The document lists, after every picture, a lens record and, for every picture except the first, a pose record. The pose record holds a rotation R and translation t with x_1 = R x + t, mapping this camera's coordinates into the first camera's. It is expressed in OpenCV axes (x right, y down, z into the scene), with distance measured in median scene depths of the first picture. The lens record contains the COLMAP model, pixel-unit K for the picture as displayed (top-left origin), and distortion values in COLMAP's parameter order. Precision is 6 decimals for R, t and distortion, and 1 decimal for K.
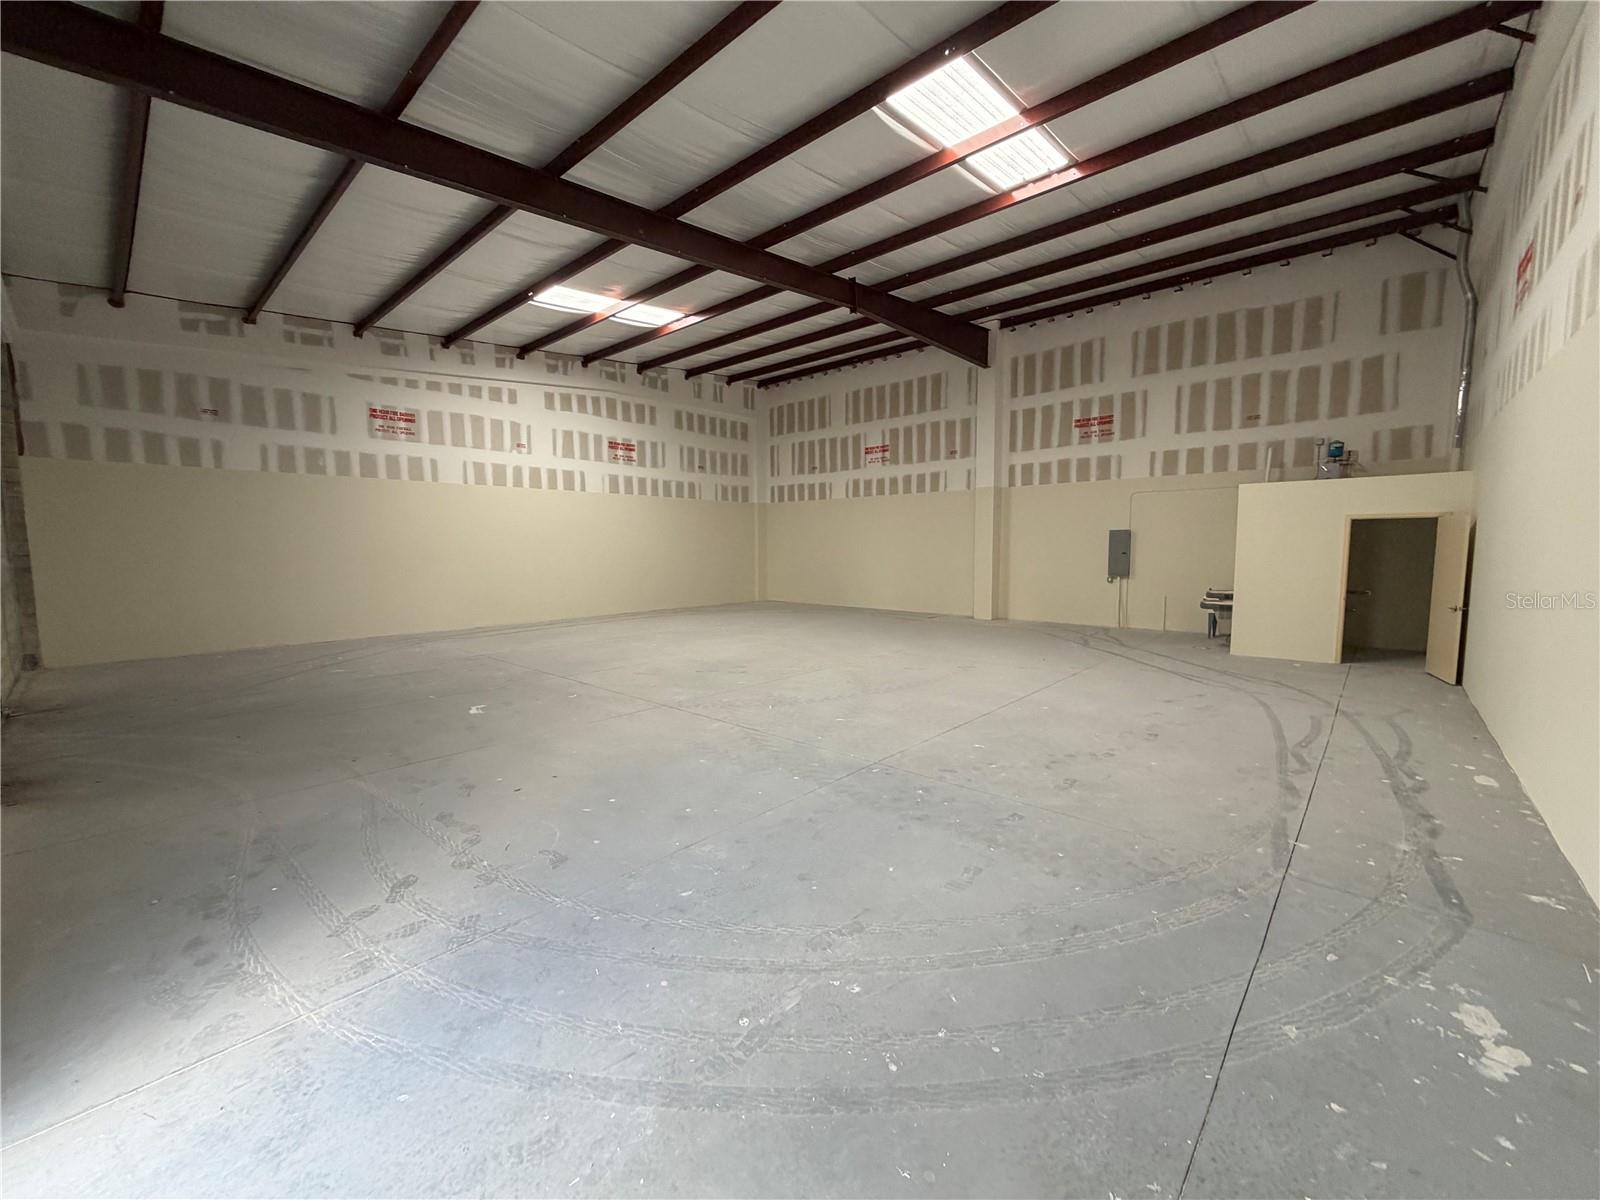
lens RADIAL K [[634.7, 0, 791.5], [0, 634.7, 603.8], [0, 0, 1]] dist [0.001310, 0.000175]
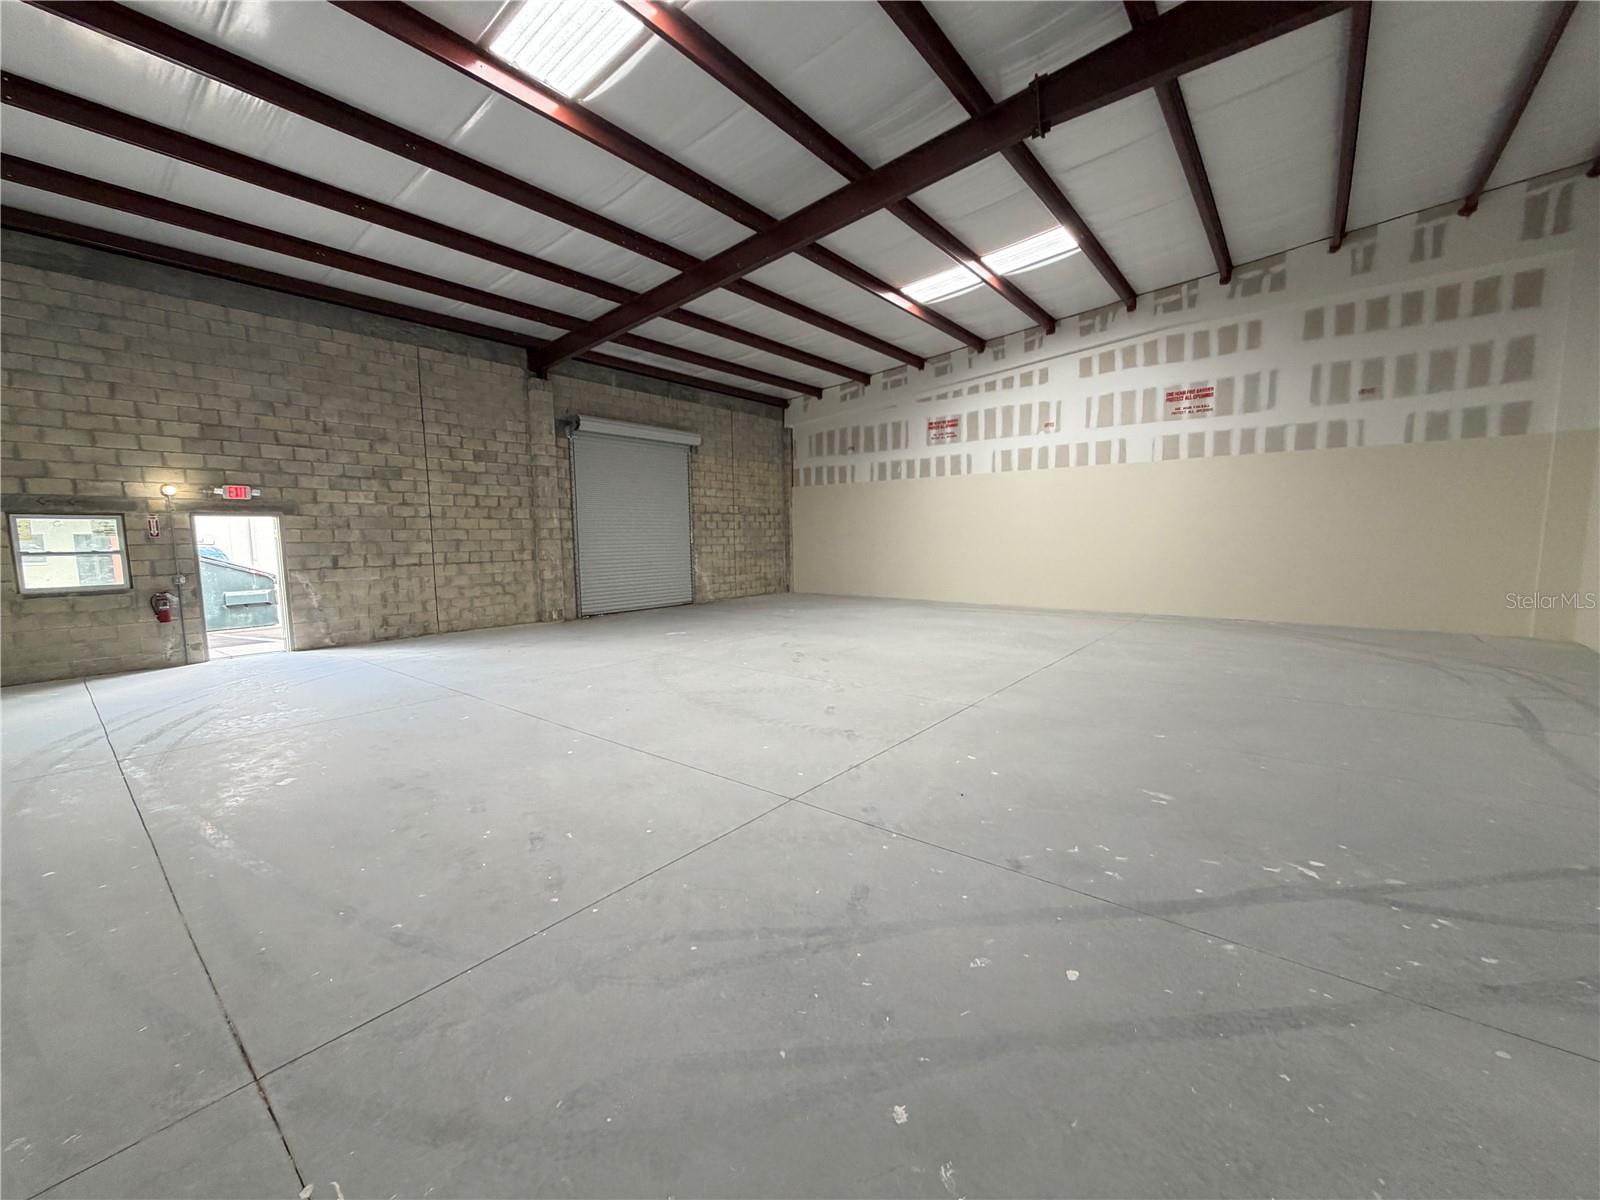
lens RADIAL K [[634.7, 0, 791.5], [0, 634.7, 603.8], [0, 0, 1]] dist [0.001310, 0.000175]
pose [[0.054941, 0.122820, -0.990907, 0.559830], [-0.073091, 0.990238, 0.118684, -0.066628], [0.995811, 0.065906, 0.063381, 0.579598]]
